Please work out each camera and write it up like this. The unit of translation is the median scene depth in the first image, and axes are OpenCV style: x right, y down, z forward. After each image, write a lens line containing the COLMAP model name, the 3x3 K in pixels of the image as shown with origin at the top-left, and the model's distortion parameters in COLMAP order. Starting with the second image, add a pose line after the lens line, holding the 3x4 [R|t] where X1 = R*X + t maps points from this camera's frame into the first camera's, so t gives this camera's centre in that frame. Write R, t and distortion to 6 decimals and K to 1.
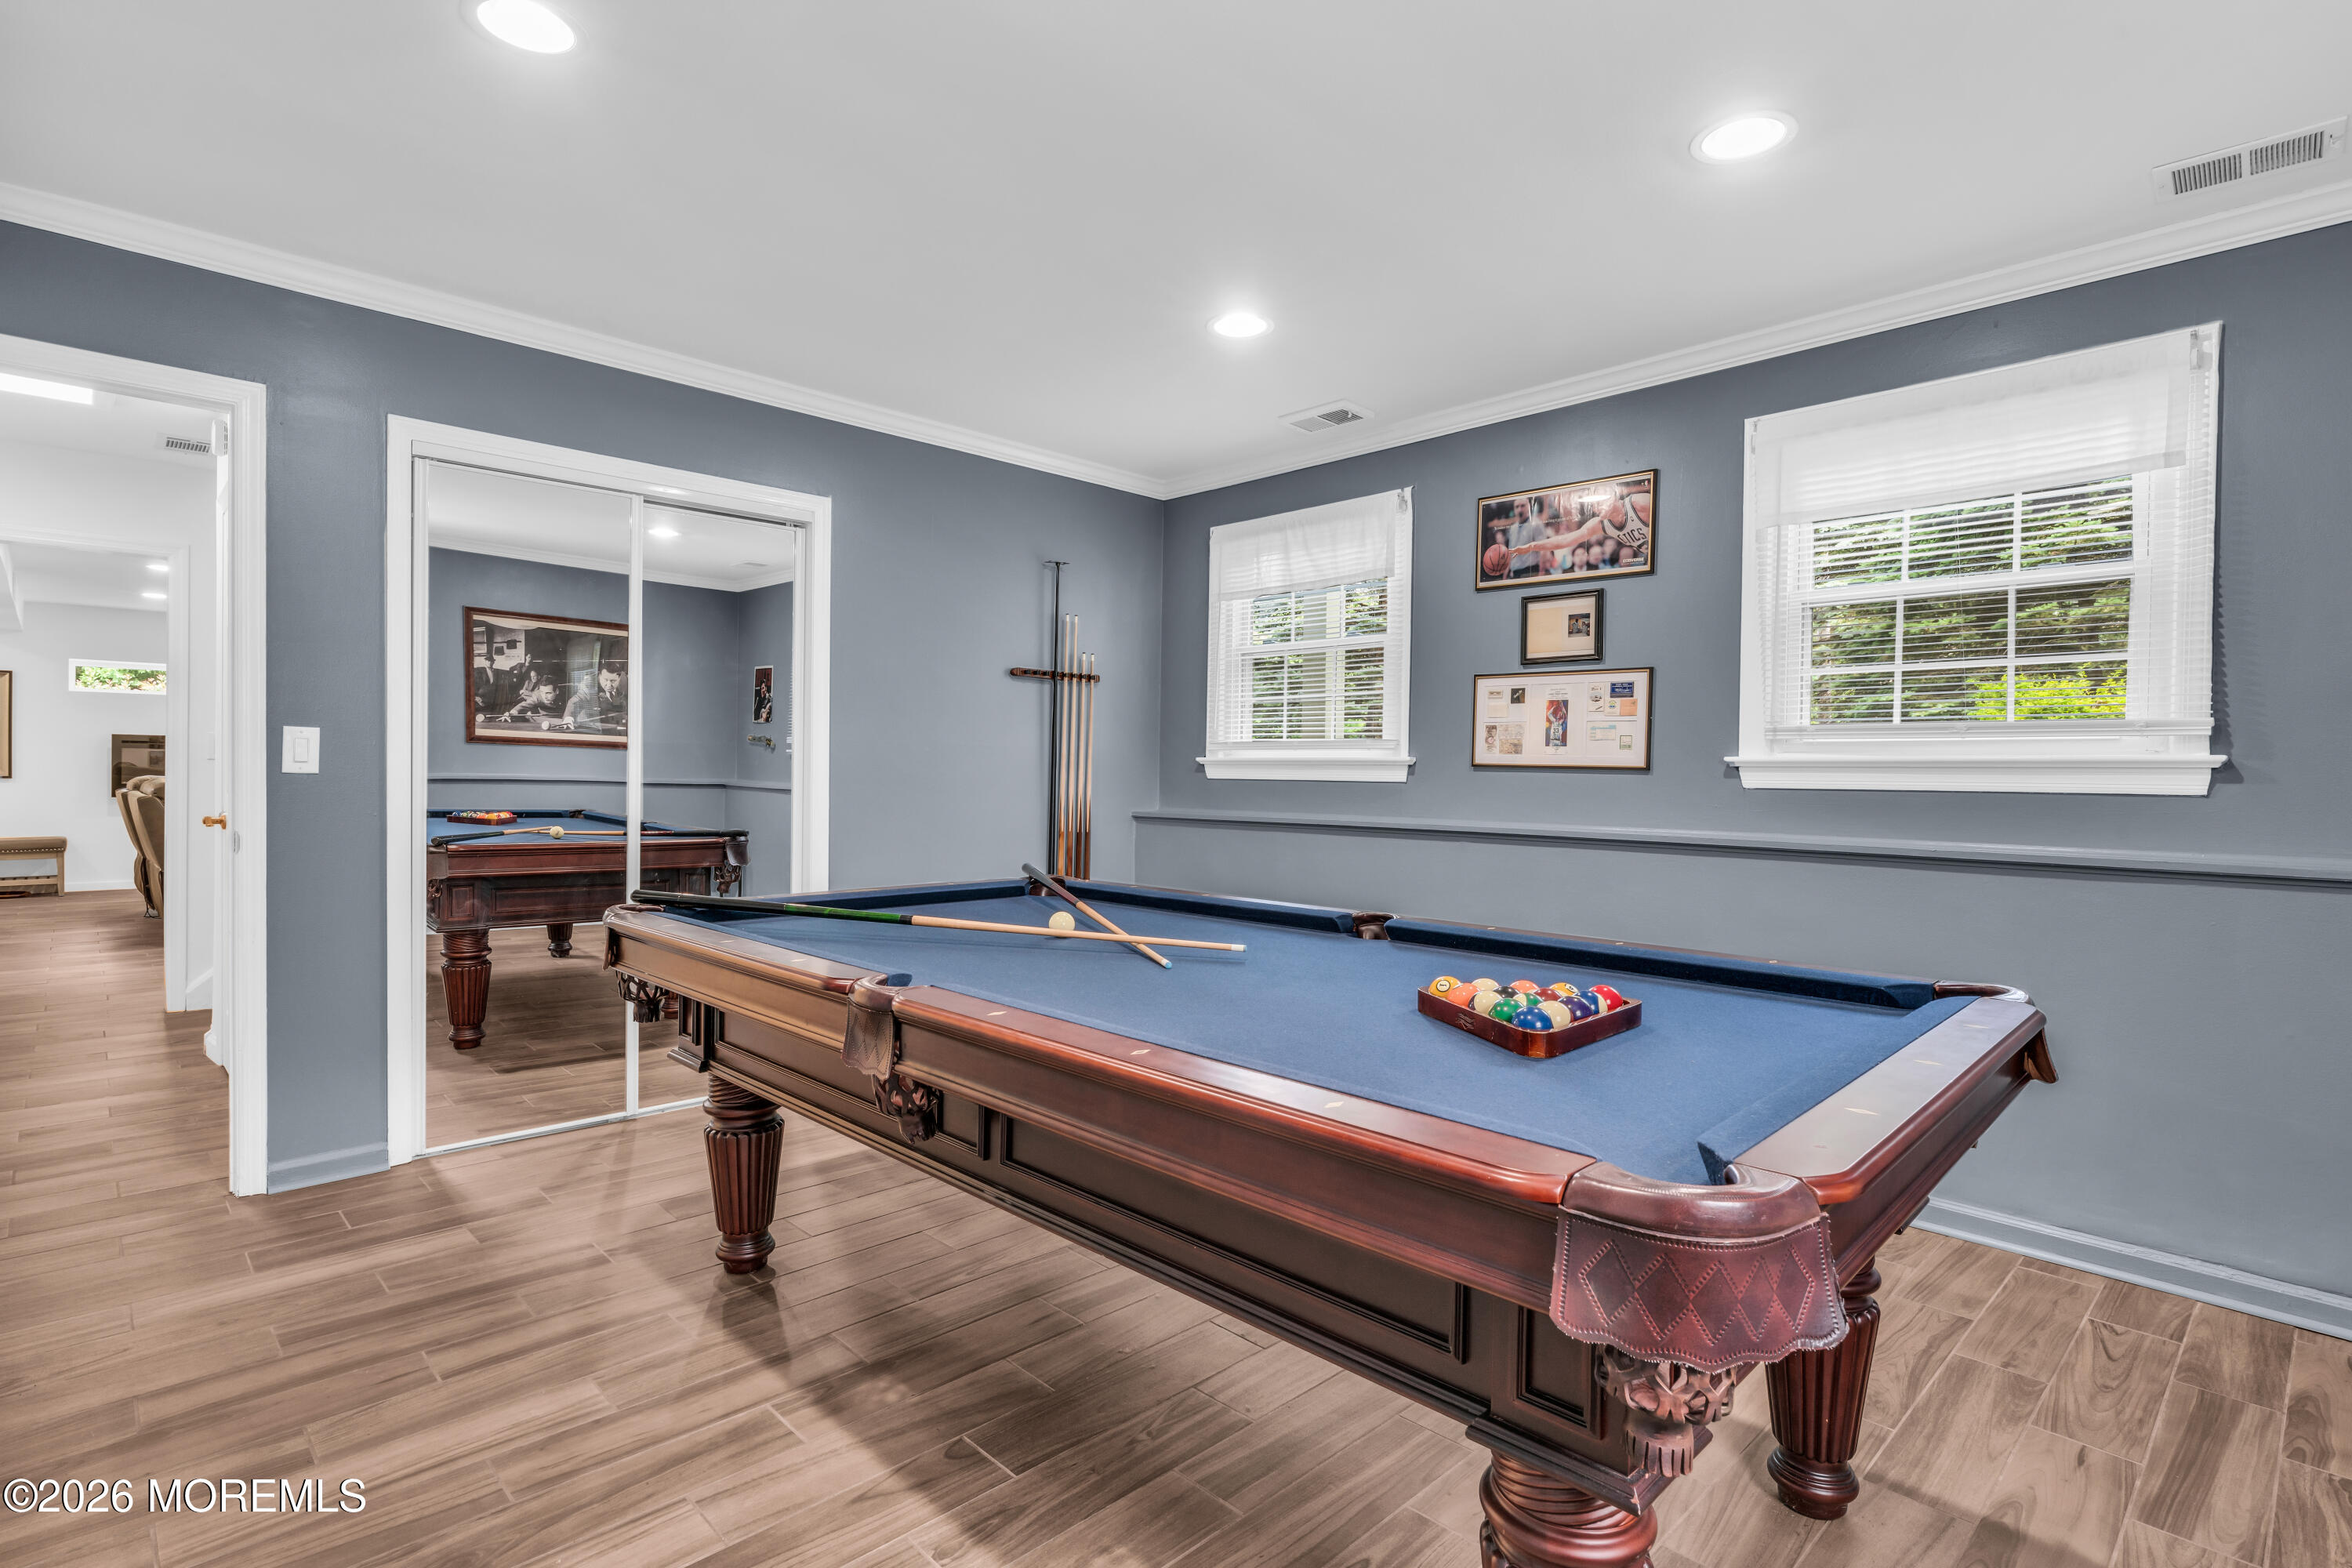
lens RADIAL K [[1122.7, 0, 1185.0], [0, 1122.7, 790.2], [0, 0, 1]] dist [-0.005503, -0.000358]
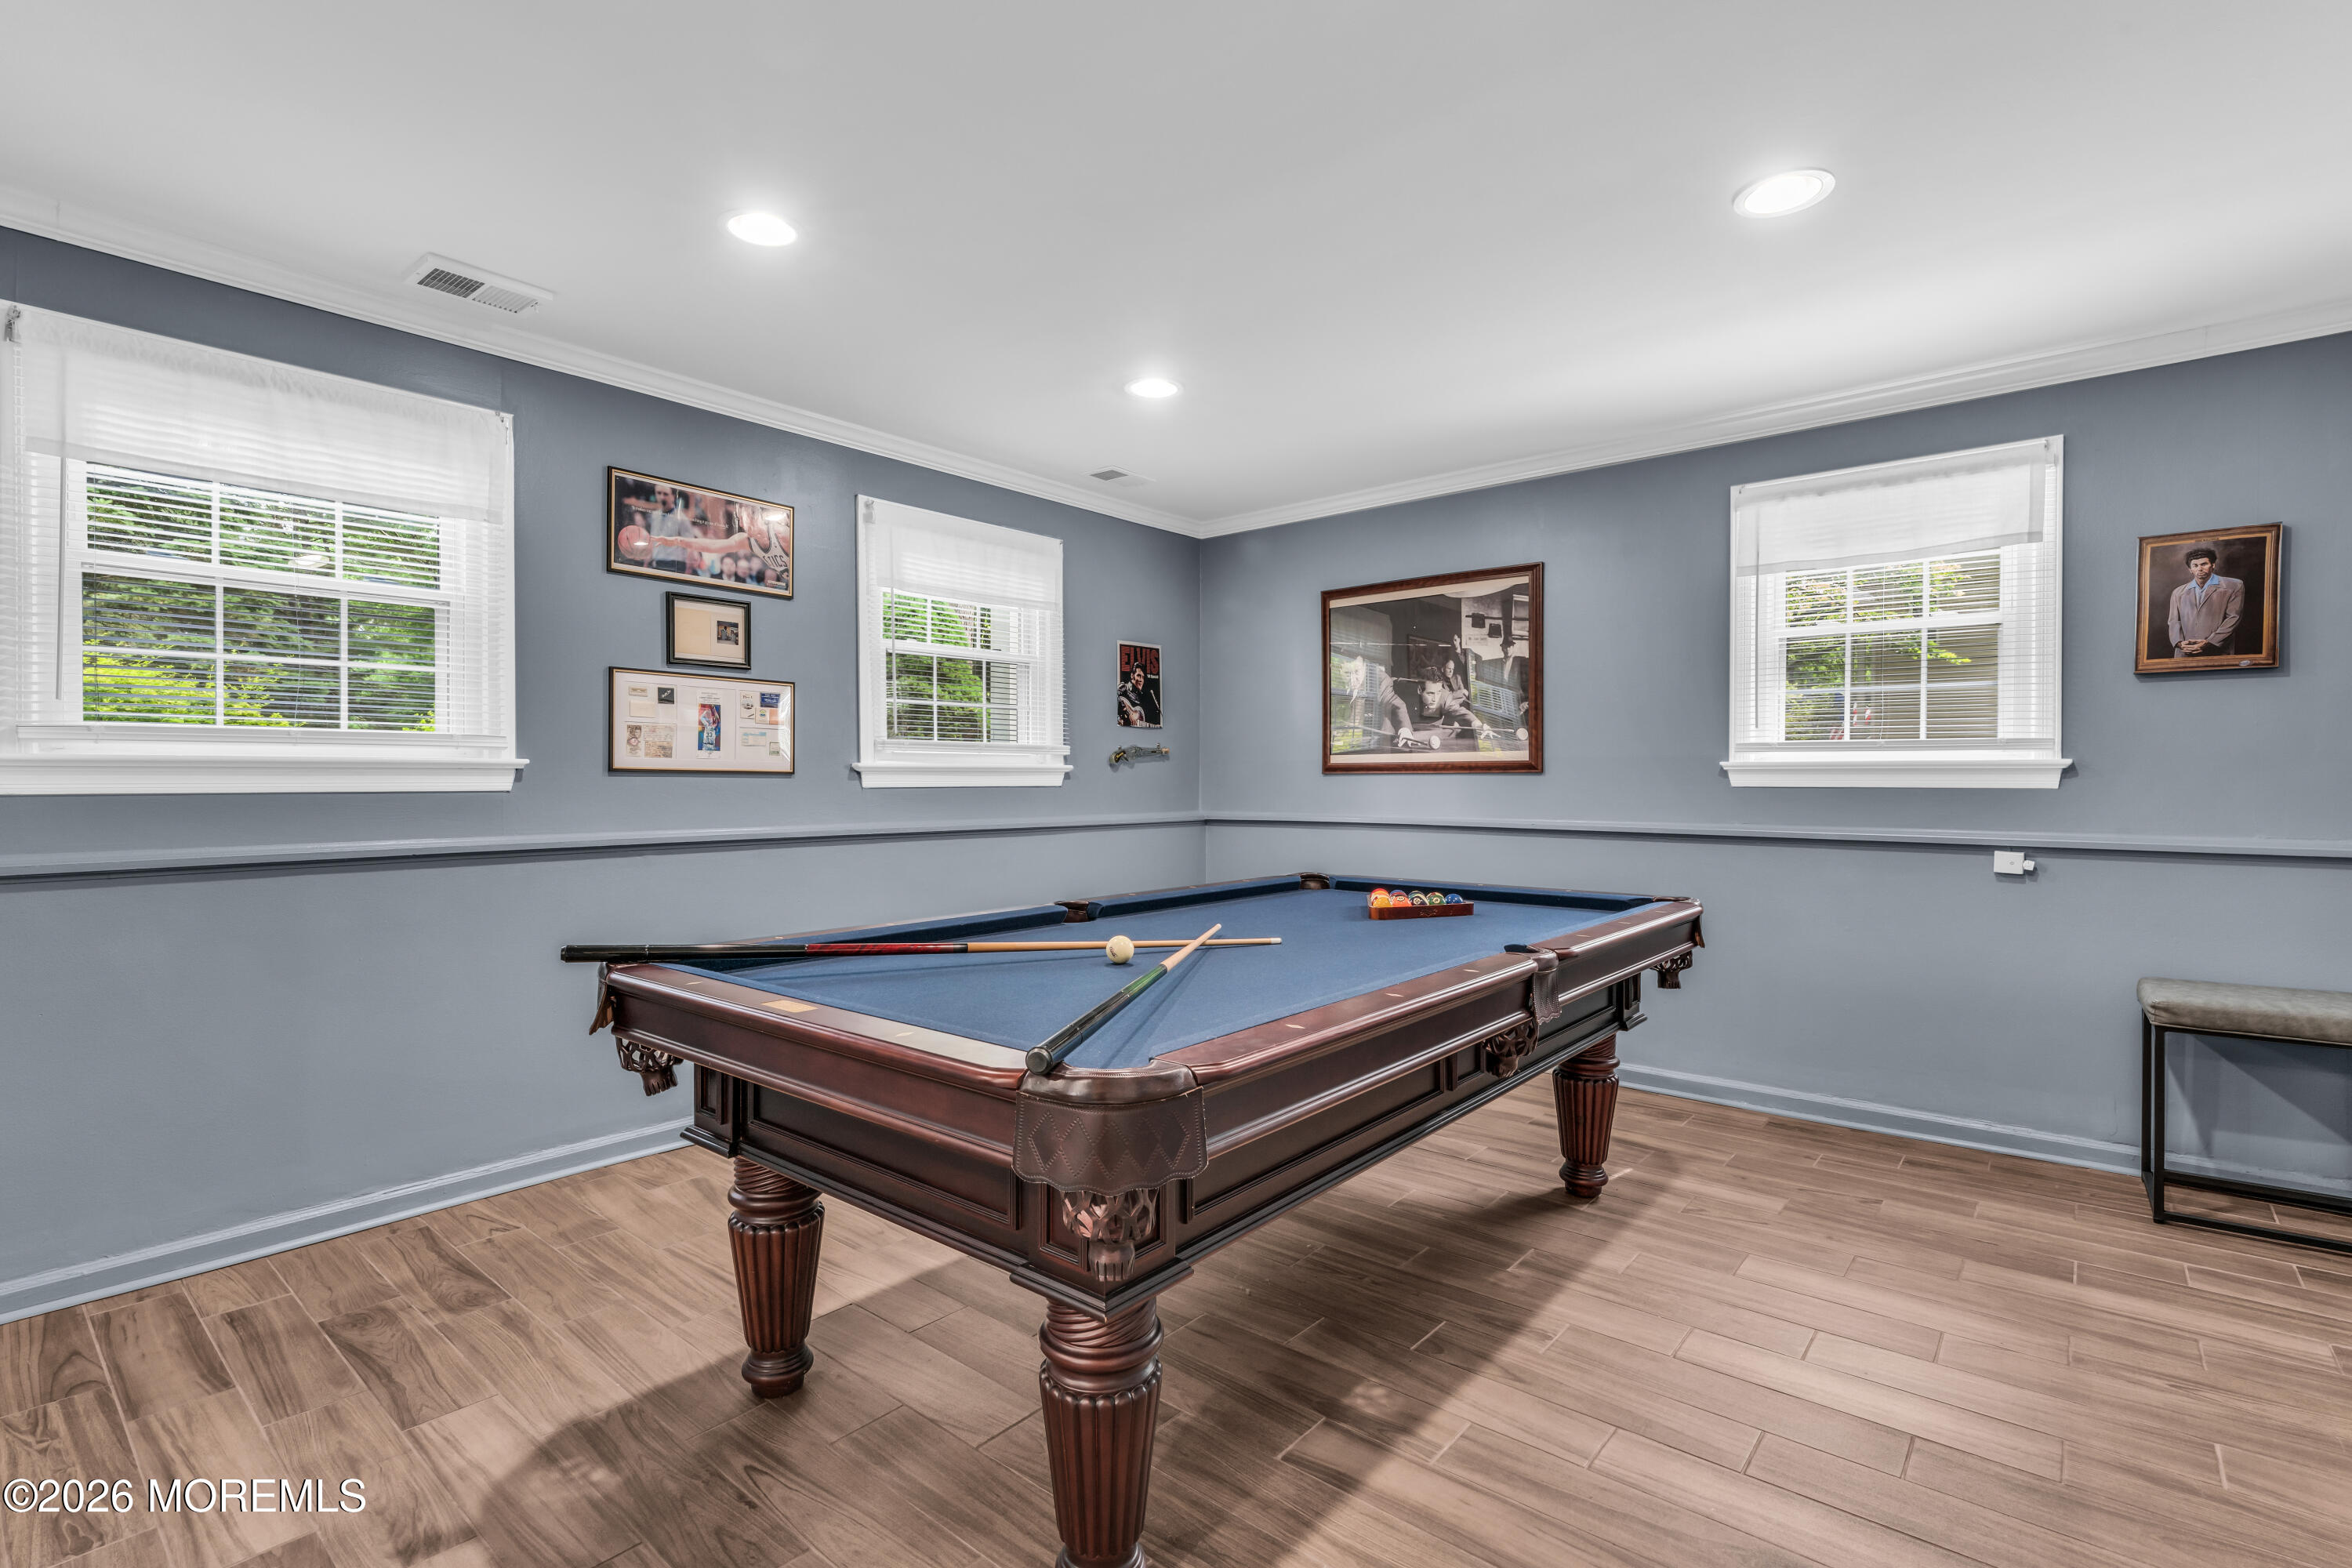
lens RADIAL K [[1056.1, 0, 1187.3], [0, 1056.1, 782.1], [0, 0, 1]] dist [-0.002678, 0.000285]
pose [[-0.068884, -0.014944, 0.997513, -0.636318], [0.015161, 0.999757, 0.016024, -0.019975], [-0.997509, 0.016227, -0.068640, 0.647759]]
